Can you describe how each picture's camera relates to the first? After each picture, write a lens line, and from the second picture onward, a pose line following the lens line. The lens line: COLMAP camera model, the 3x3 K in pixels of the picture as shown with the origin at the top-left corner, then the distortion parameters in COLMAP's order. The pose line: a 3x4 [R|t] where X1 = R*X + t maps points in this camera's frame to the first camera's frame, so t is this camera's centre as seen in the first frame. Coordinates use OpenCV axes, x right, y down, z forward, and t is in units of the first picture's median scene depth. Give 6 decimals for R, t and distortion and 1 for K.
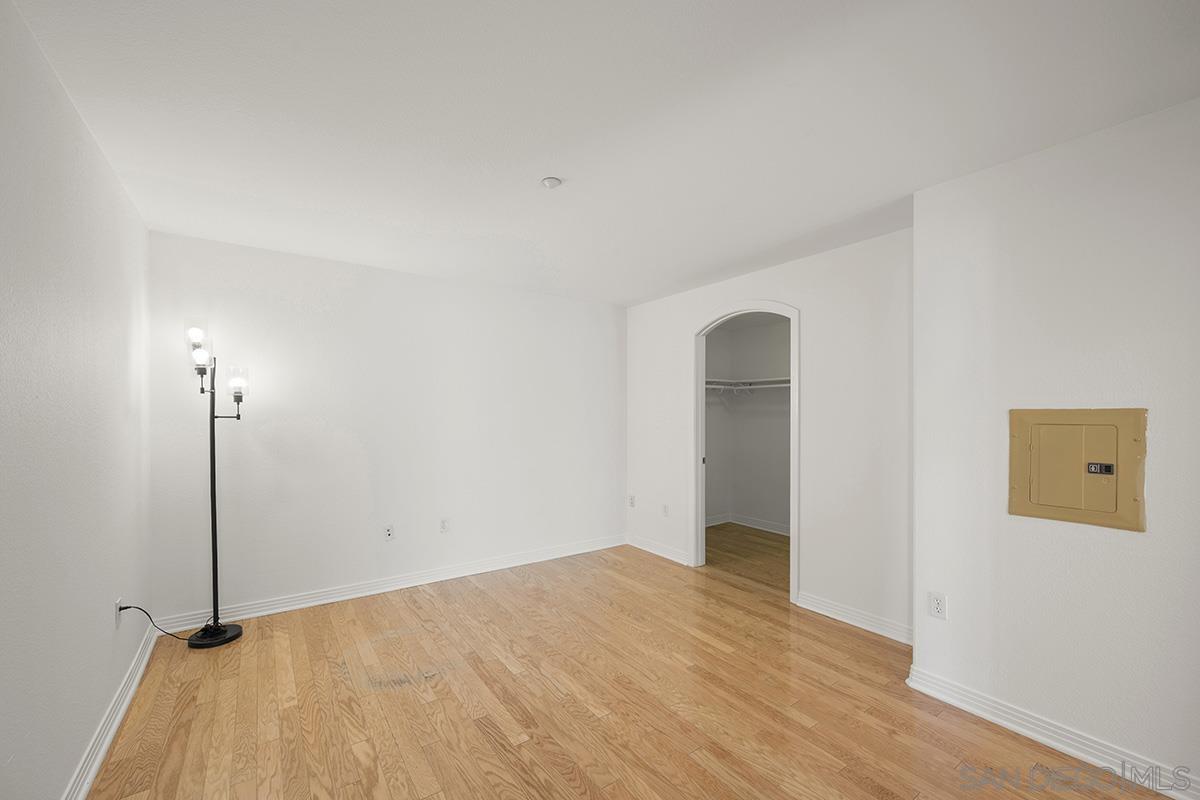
lens RADIAL K [[482.0, 0, 599.8], [0, 482.0, 410.9], [0, 0, 1]] dist [0.001664, 0.000162]
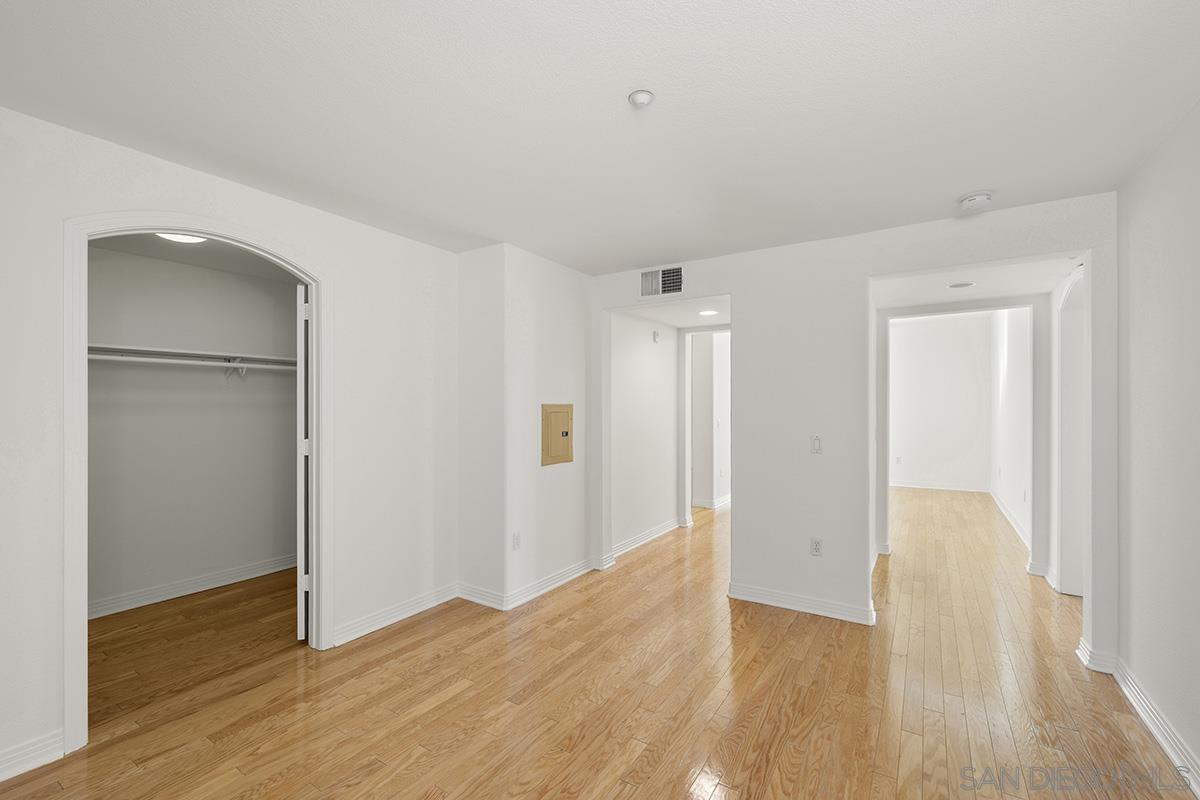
lens RADIAL K [[507.1, 0, 600.0], [0, 507.1, 400.0], [0, 0, 1]] dist [0.002043, 0.000425]
pose [[-0.366731, 0.005936, 0.930308, -0.670963], [-0.003613, 0.999963, -0.007805, -0.003271], [-0.930320, -0.006223, -0.366696, 1.119880]]
